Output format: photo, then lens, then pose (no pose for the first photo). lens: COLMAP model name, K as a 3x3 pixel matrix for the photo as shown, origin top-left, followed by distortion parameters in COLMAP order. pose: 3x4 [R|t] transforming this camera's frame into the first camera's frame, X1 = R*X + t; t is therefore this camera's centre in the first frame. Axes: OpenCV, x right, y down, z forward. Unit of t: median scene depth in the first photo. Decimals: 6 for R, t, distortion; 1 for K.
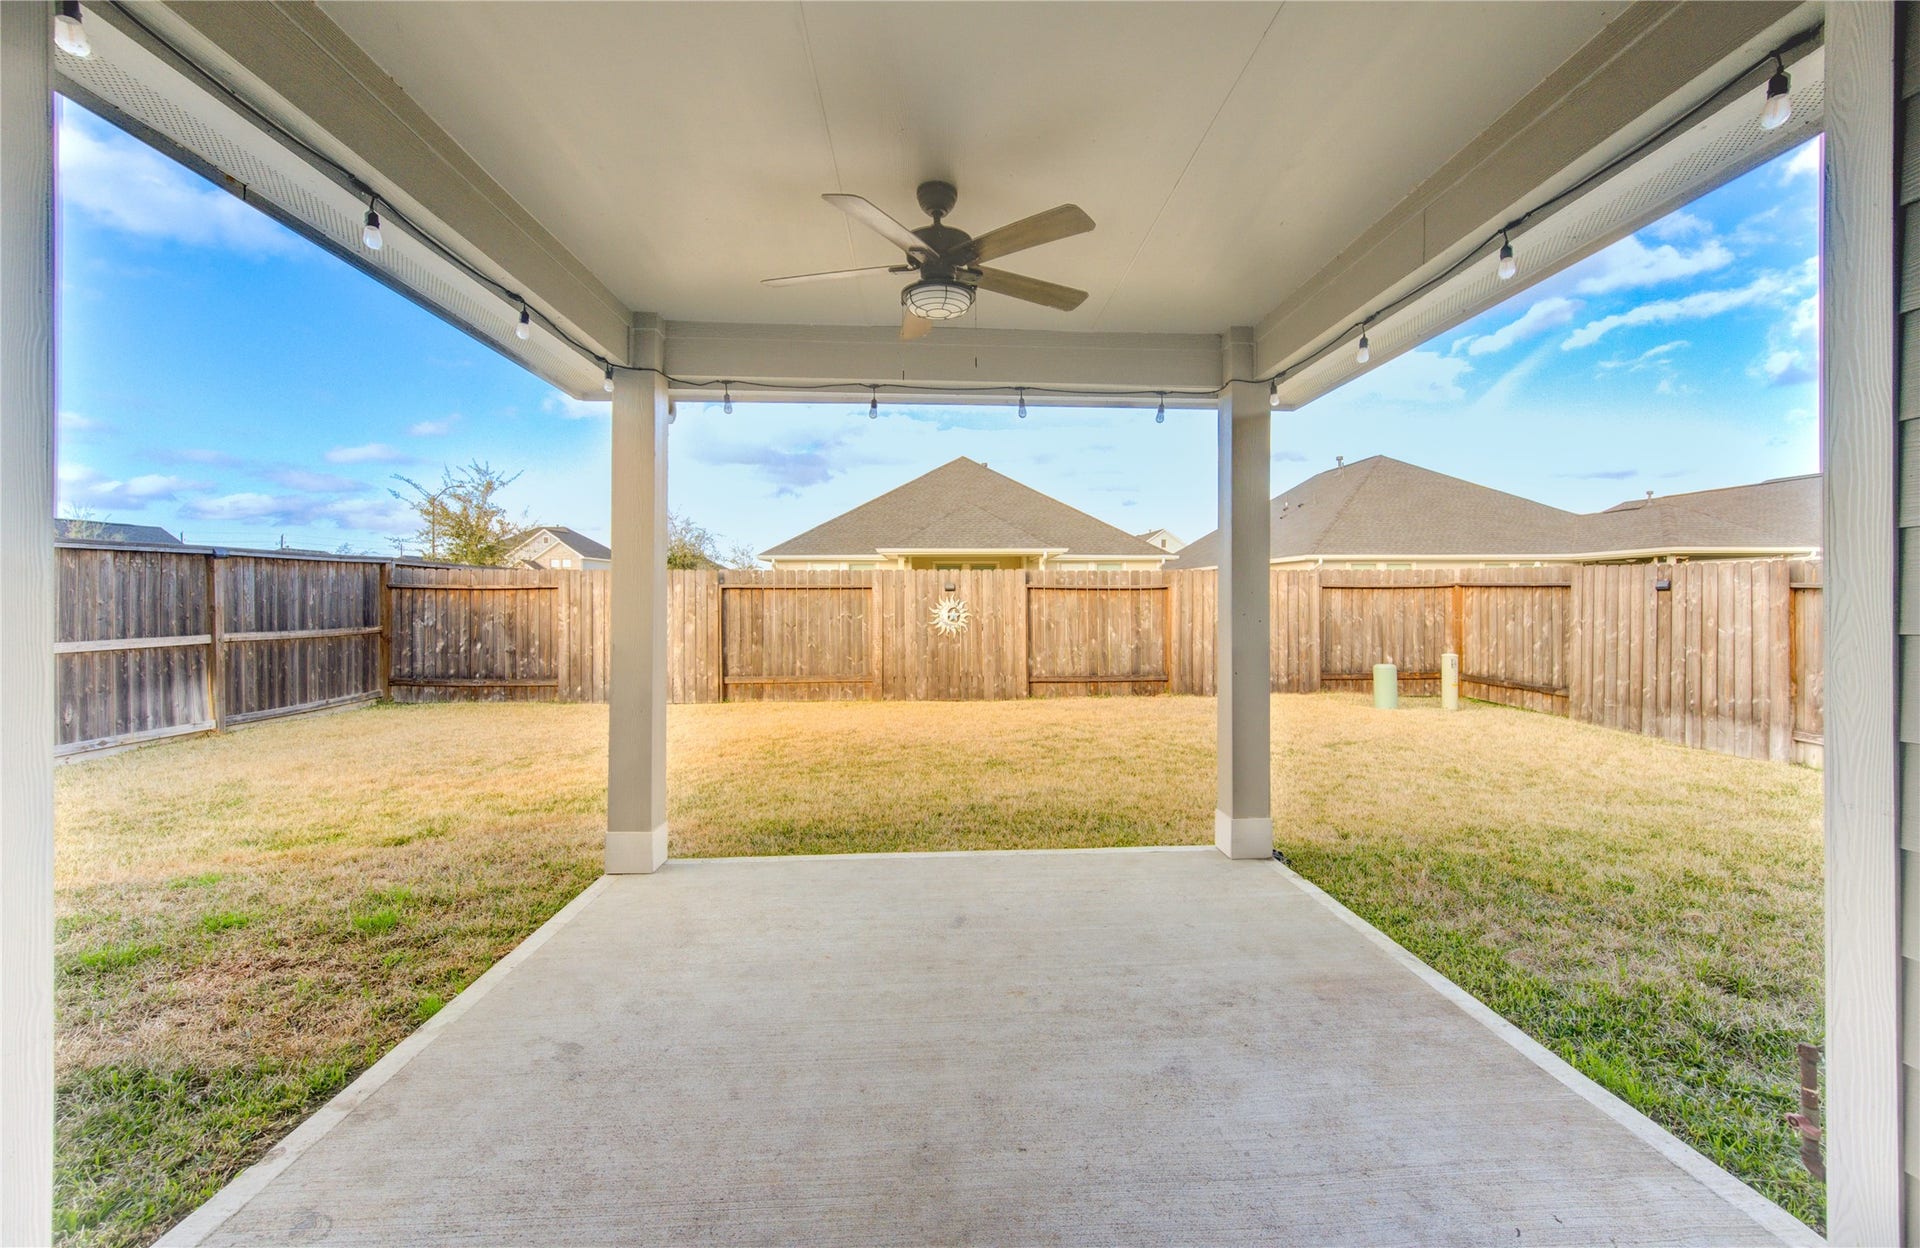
lens RADIAL K [[772.9, 0, 965.3], [0, 772.9, 604.5], [0, 0, 1]] dist [0.001136, 0.000074]
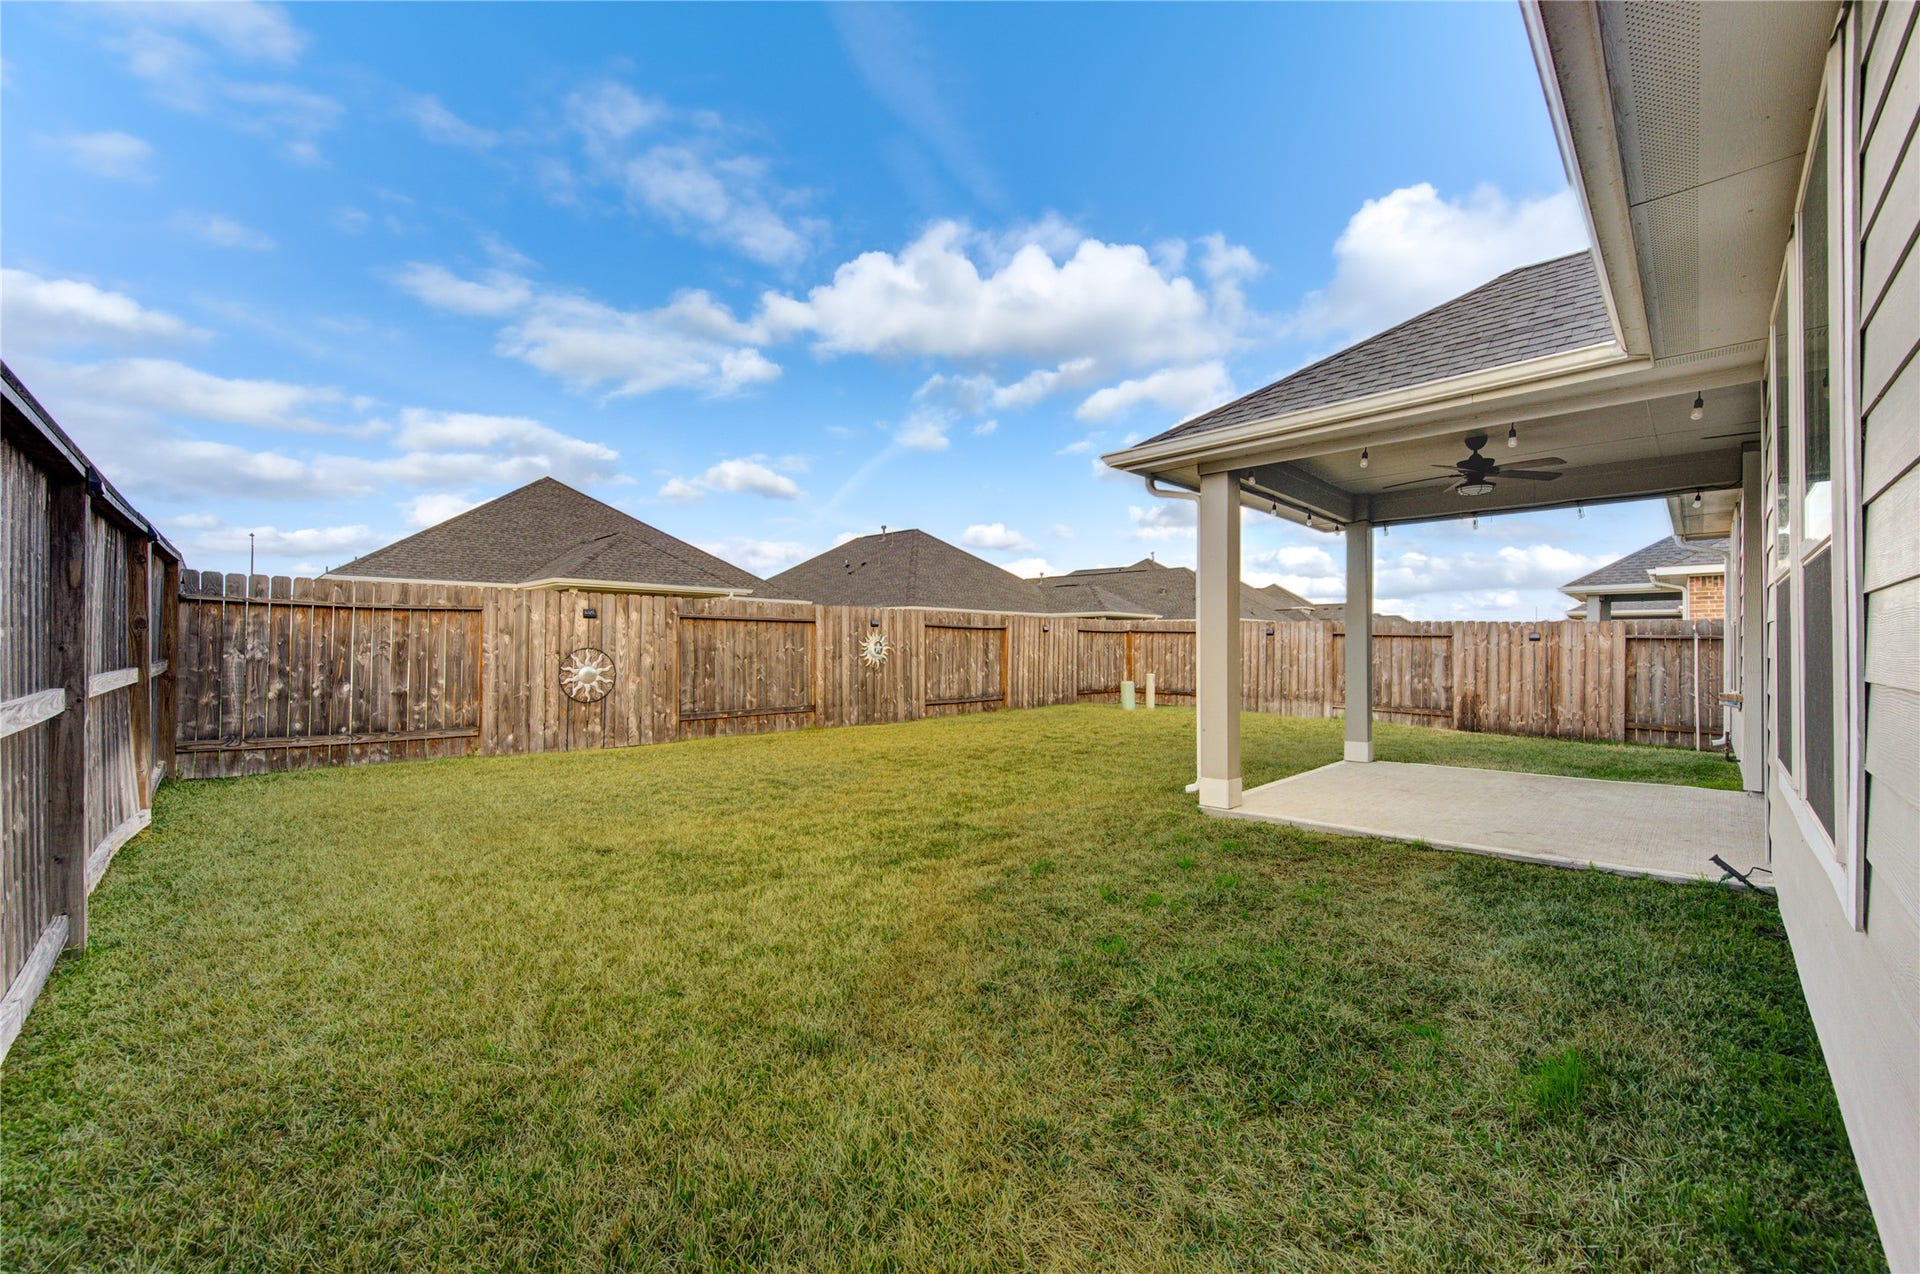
lens RADIAL K [[739.0, 0, 989.4], [0, 739.0, 645.1], [0, 0, 1]] dist [0.000008, -0.000160]
pose [[0.738708, 0.007775, 0.673980, -0.625934], [-0.003947, 0.999966, -0.007210, 0.016662], [-0.674014, 0.002666, 0.738714, 0.099517]]
